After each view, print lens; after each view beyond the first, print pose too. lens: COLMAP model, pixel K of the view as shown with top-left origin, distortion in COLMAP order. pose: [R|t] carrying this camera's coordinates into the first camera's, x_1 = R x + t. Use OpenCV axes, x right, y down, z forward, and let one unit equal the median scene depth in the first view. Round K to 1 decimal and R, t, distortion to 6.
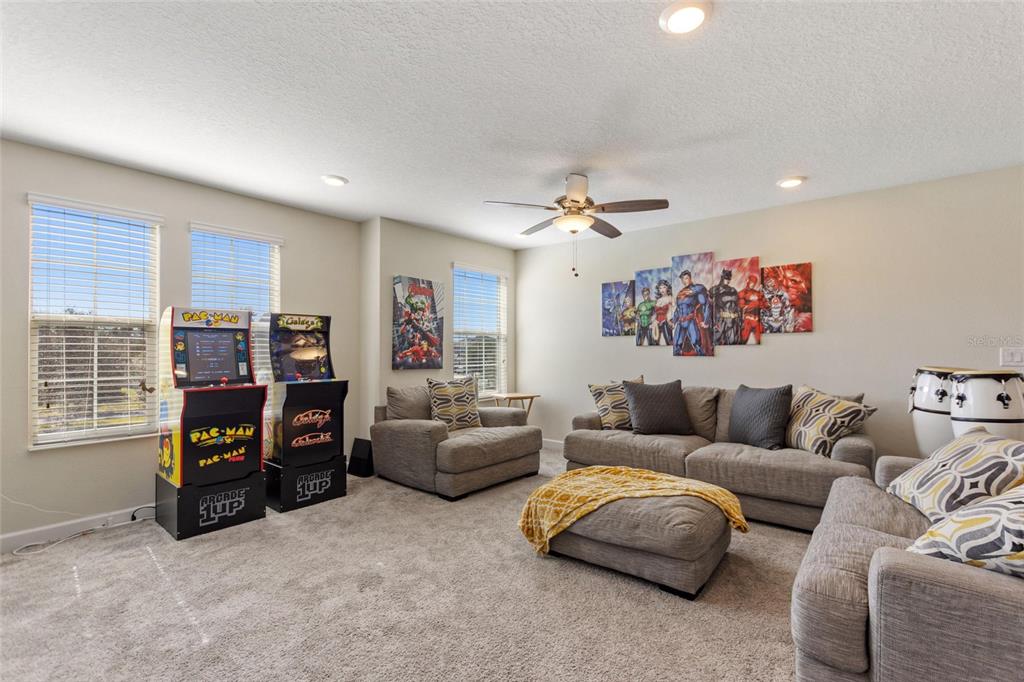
lens RADIAL K [[471.1, 0, 514.2], [0, 471.1, 345.6], [0, 0, 1]] dist [0.012290, 0.000742]
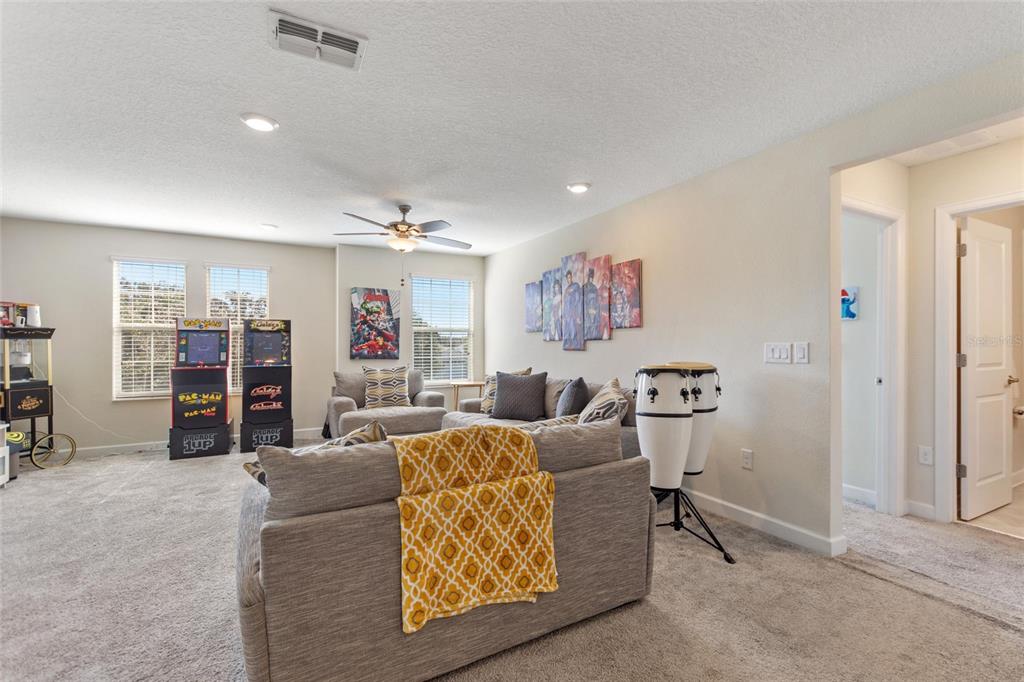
lens RADIAL K [[471.1, 0, 511.7], [0, 471.1, 340.9], [0, 0, 1]] dist [0.012290, 0.000742]
pose [[0.921167, -0.001009, -0.389167, 0.720348], [0.002061, 0.999995, 0.002286, -0.002159], [0.389163, -0.002908, 0.921164, -0.035537]]
